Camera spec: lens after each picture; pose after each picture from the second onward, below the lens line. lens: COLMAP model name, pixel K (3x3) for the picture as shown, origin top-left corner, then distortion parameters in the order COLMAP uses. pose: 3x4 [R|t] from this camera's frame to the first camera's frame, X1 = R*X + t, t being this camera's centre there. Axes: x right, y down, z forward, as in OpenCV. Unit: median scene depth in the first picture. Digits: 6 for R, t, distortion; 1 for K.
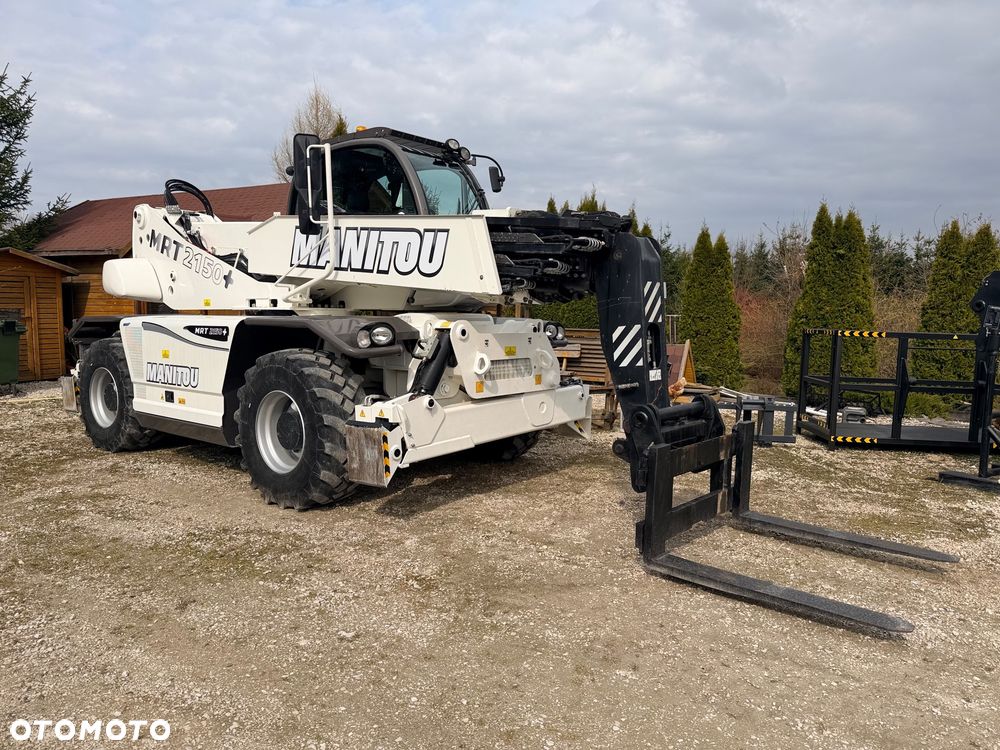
lens RADIAL K [[696.1, 0, 497.2], [0, 696.1, 365.9], [0, 0, 1]] dist [0.067549, -0.091231]
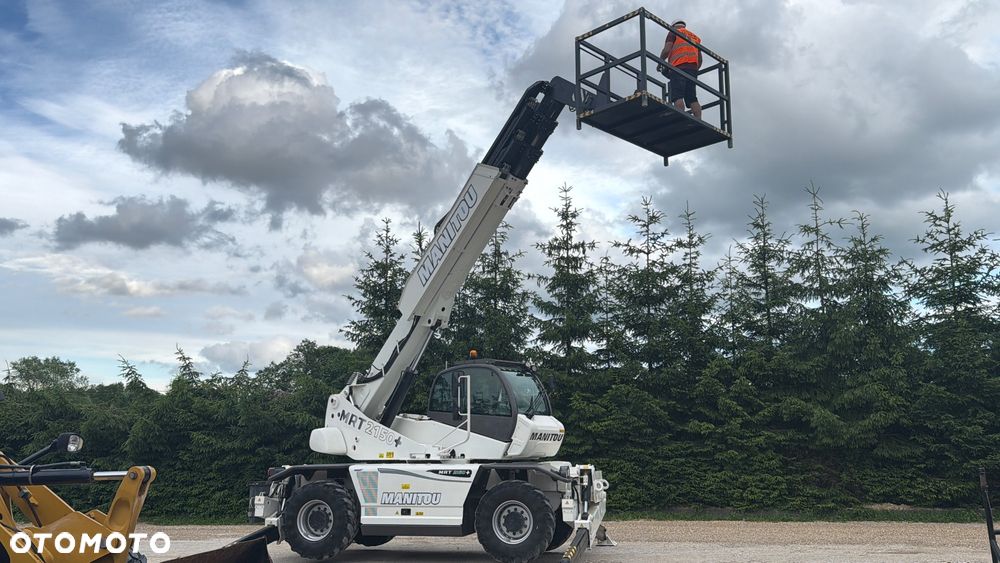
lens RADIAL K [[811.2, 0, 500.1], [0, 811.2, 291.0], [0, 0, 1]] dist [0.168252, -0.330654]
pose [[0.898177, 0.081920, 0.431933, -1.285051], [0.036202, 0.965368, -0.258370, 0.053059], [-0.438140, 0.247699, 0.864106, -1.093435]]
